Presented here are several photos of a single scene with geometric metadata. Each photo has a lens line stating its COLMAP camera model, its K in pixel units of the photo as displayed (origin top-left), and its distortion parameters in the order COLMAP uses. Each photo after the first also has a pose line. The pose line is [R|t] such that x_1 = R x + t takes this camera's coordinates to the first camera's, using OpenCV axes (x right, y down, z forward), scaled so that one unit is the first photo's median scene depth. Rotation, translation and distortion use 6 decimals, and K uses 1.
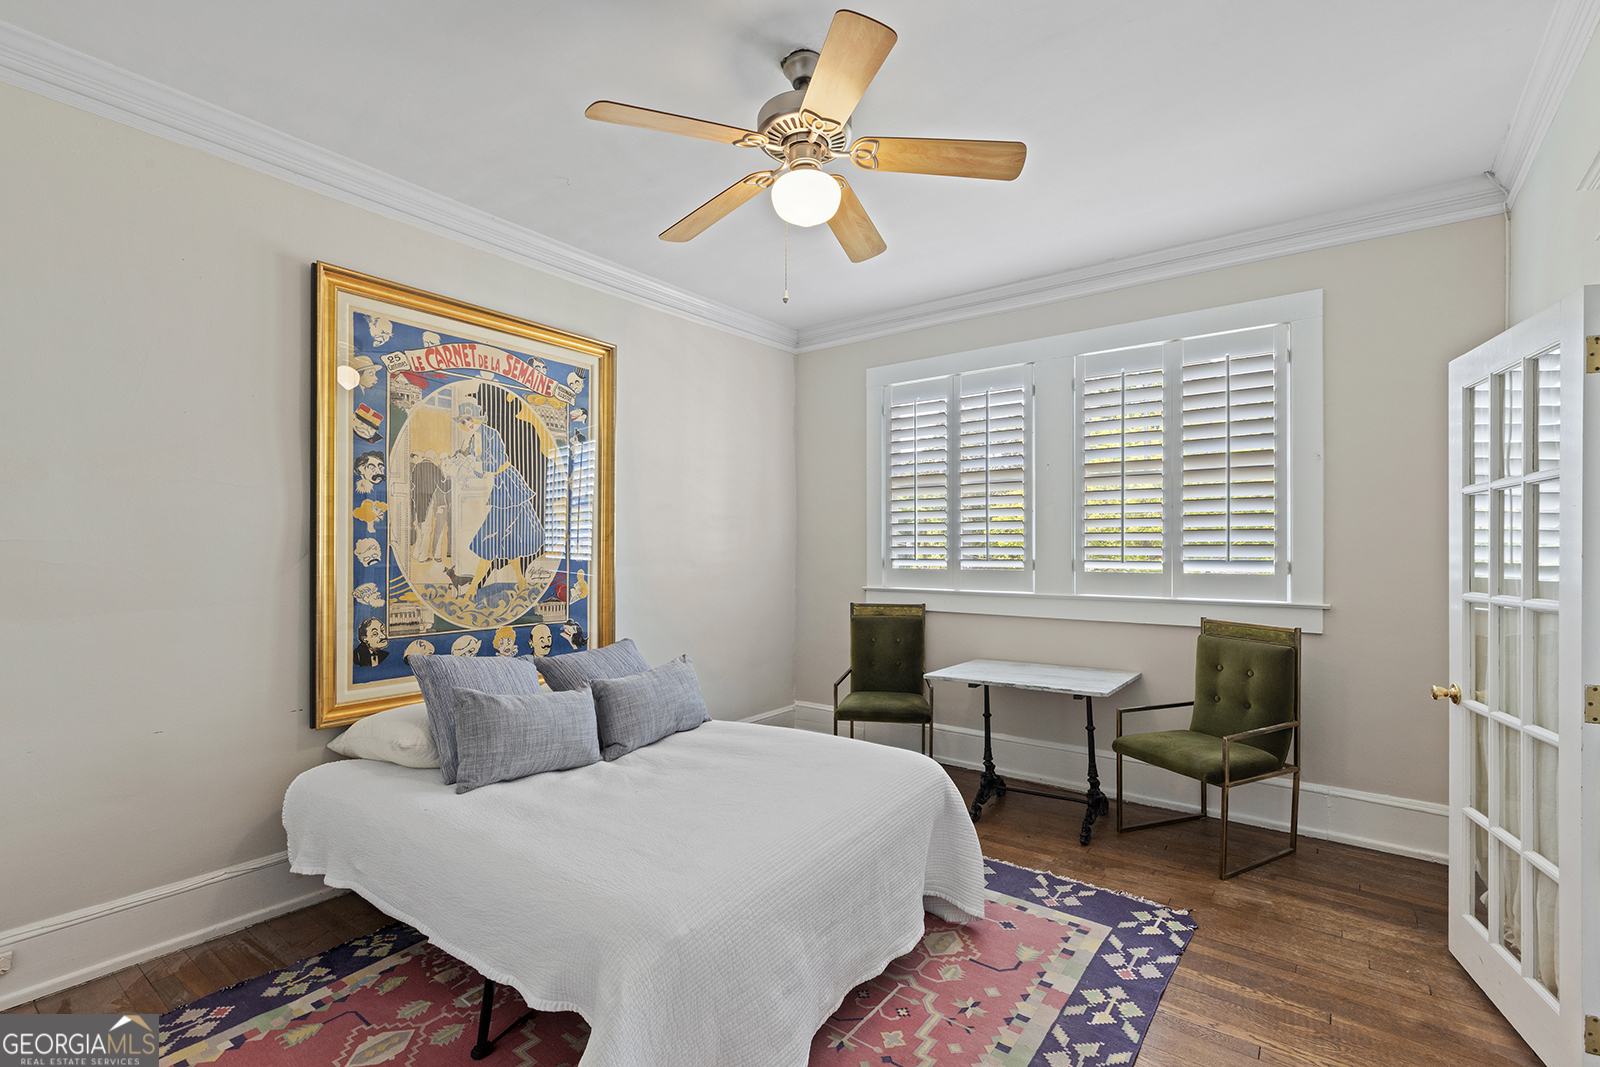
lens RADIAL K [[728.6, 0, 801.2], [0, 728.6, 536.6], [0, 0, 1]] dist [0.009672, 0.000032]
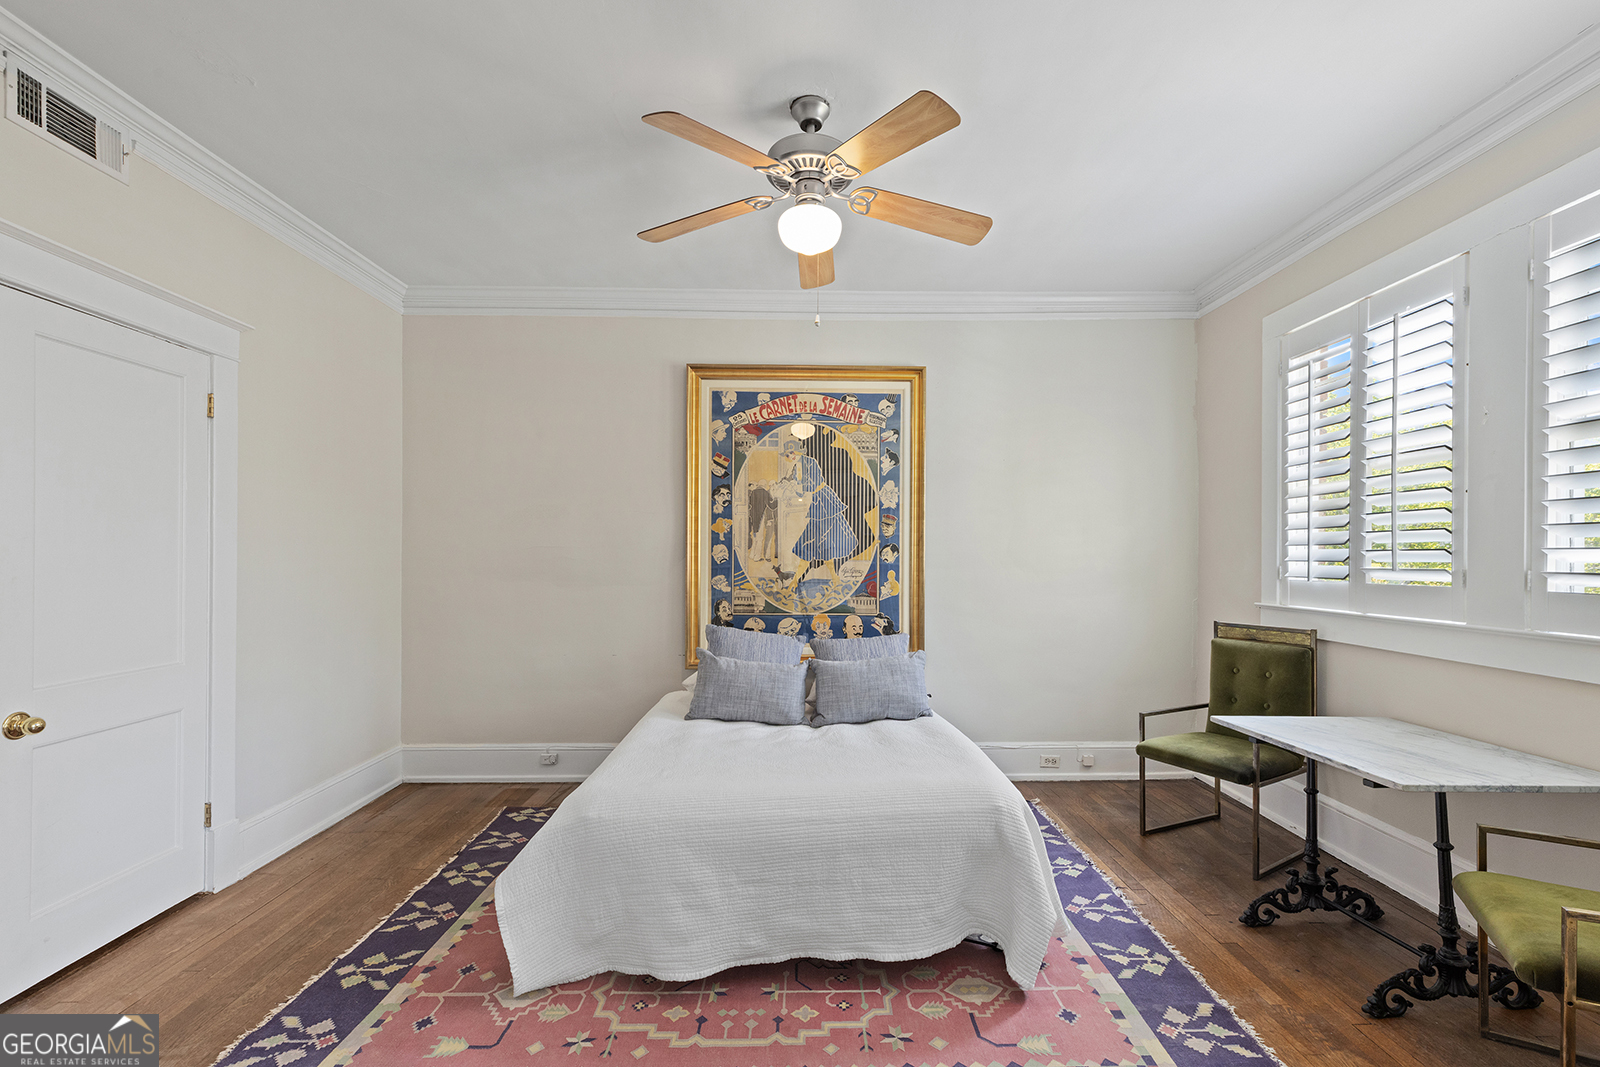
lens RADIAL K [[728.6, 0, 808.2], [0, 728.6, 546.3], [0, 0, 1]] dist [0.009672, 0.000032]
pose [[0.611709, -0.007615, -0.791046, 0.612855], [0.009334, 0.999954, -0.002409, 0.010349], [0.791027, -0.005910, 0.611752, 0.230076]]
